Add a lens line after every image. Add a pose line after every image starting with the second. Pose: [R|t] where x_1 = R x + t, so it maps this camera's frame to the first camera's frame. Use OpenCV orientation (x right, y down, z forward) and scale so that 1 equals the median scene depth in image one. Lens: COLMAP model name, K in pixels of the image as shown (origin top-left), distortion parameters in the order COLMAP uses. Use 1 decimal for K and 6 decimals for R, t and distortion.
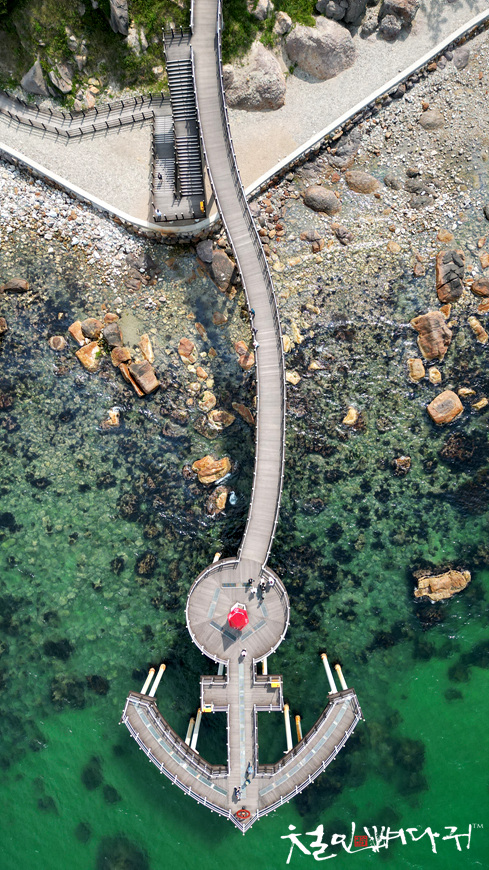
lens RADIAL K [[591.2, 0, 247.7], [0, 591.2, 431.5], [0, 0, 1]] dist [0.046486, -0.036558]
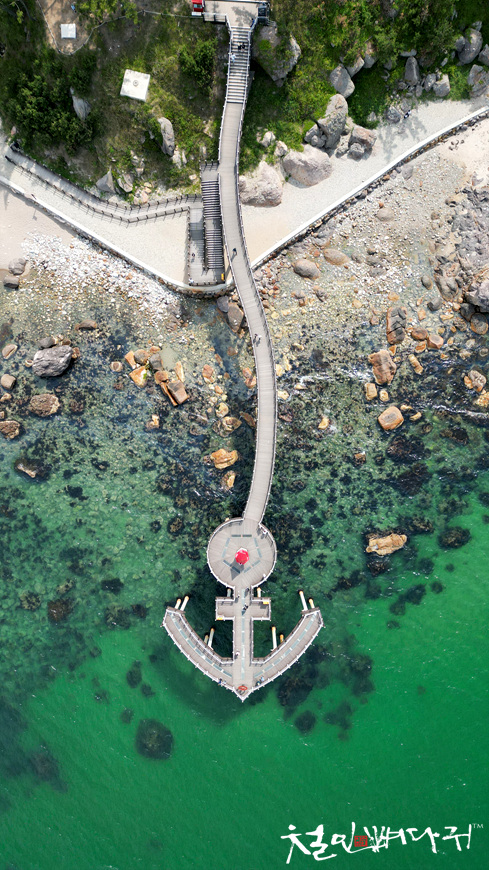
lens RADIAL K [[591.2, 0, 243.3], [0, 591.2, 431.9], [0, 0, 1]] dist [0.046486, -0.036558]
pose [[0.999766, 0.021119, -0.004727, -0.010476], [-0.021112, 0.999776, 0.001555, -0.003235], [0.004759, -0.001455, 0.999988, -0.405098]]
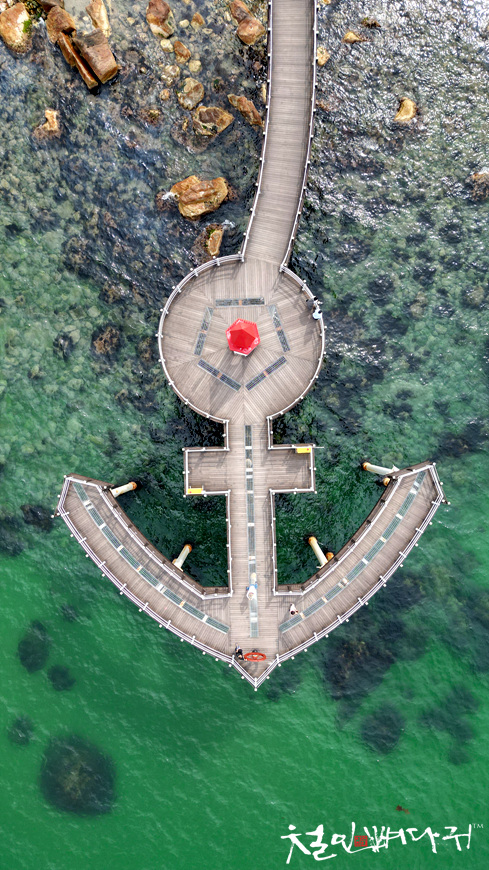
lens RADIAL K [[591.2, 0, 246.1], [0, 591.2, 441.3], [0, 0, 1]] dist [0.046486, -0.036558]
pose [[0.999908, -0.012950, 0.004102, -0.013585], [0.012901, 0.999848, 0.011735, 0.338465], [-0.004254, -0.011681, 0.999923, 0.318675]]
